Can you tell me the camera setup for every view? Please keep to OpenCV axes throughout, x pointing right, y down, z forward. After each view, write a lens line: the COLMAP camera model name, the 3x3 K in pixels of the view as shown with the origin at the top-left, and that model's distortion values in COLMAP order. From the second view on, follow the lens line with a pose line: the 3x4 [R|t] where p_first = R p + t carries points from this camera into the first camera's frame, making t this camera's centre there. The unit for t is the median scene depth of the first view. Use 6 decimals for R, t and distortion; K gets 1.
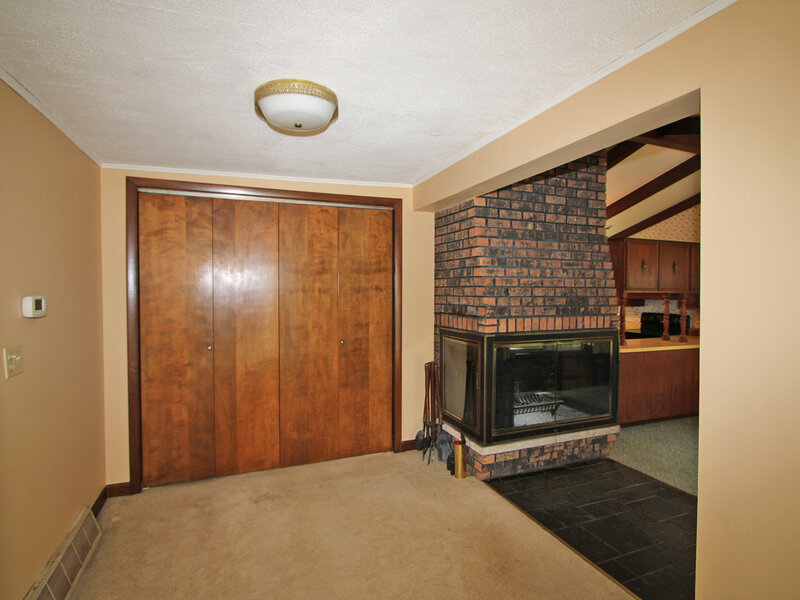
lens RADIAL K [[417.2, 0, 399.5], [0, 417.2, 298.7], [0, 0, 1]] dist [-0.004289, -0.000073]
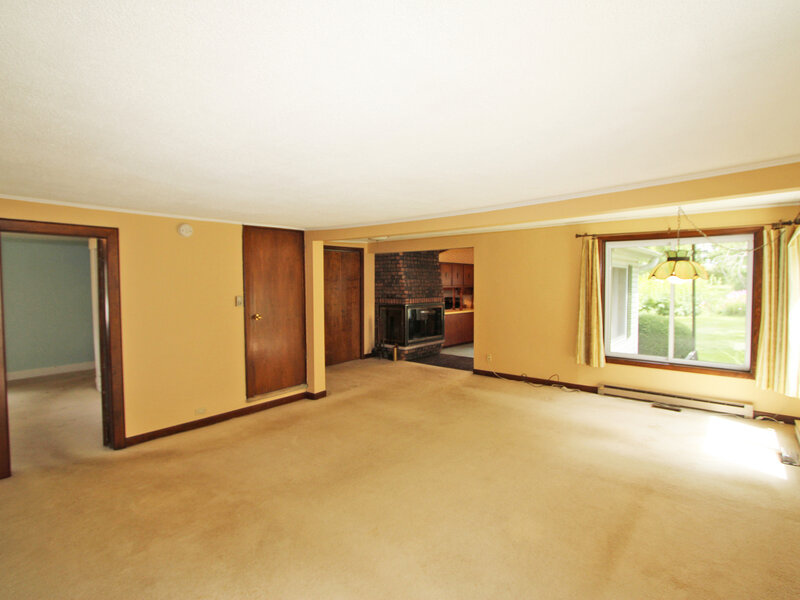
lens RADIAL K [[417.2, 0, 399.5], [0, 417.2, 298.7], [0, 0, 1]] dist [-0.004289, -0.000073]
pose [[0.884434, -0.021659, 0.466163, -0.946196], [0.013281, 0.999686, 0.021251, -0.008428], [-0.466476, -0.012604, 0.884444, -1.185099]]
